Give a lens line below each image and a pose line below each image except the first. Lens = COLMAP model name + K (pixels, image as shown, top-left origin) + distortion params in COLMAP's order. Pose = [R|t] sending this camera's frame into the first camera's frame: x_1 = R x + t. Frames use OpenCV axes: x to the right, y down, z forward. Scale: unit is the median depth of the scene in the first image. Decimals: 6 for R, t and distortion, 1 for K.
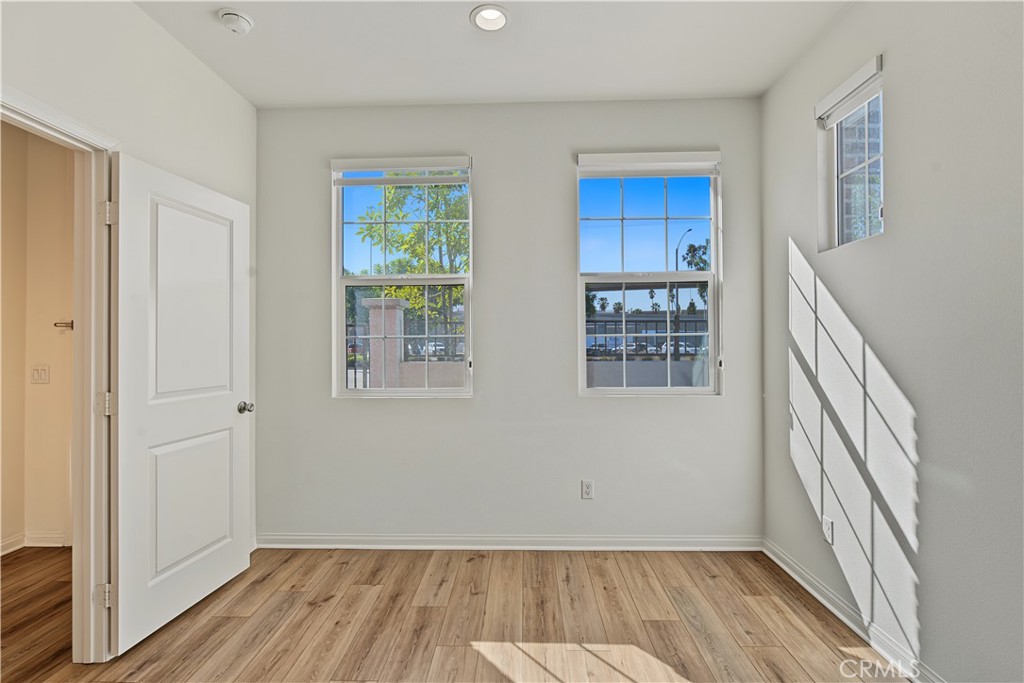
lens RADIAL K [[468.8, 0, 512.9], [0, 468.8, 345.2], [0, 0, 1]] dist [-0.000339, 0.000150]
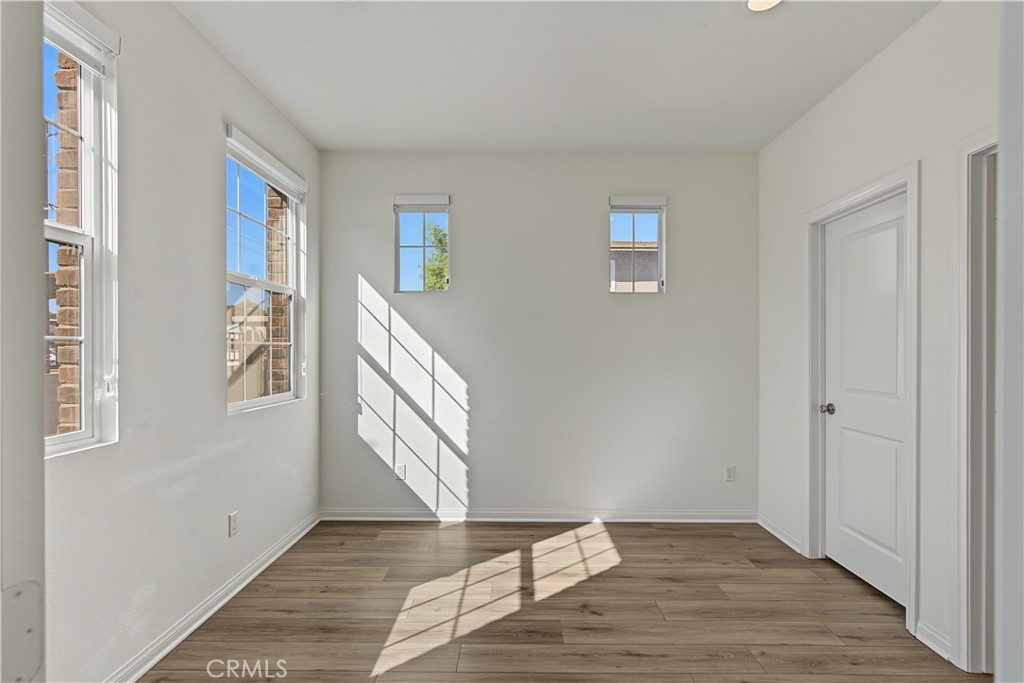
lens RADIAL K [[464.3, 0, 513.8], [0, 464.3, 356.1], [0, 0, 1]] dist [-0.046956, -0.000205]
pose [[-0.026494, -0.003059, 0.999644, -0.851527], [0.013734, 0.999900, 0.003424, 0.011625], [-0.999555, 0.013820, -0.026449, 0.649578]]
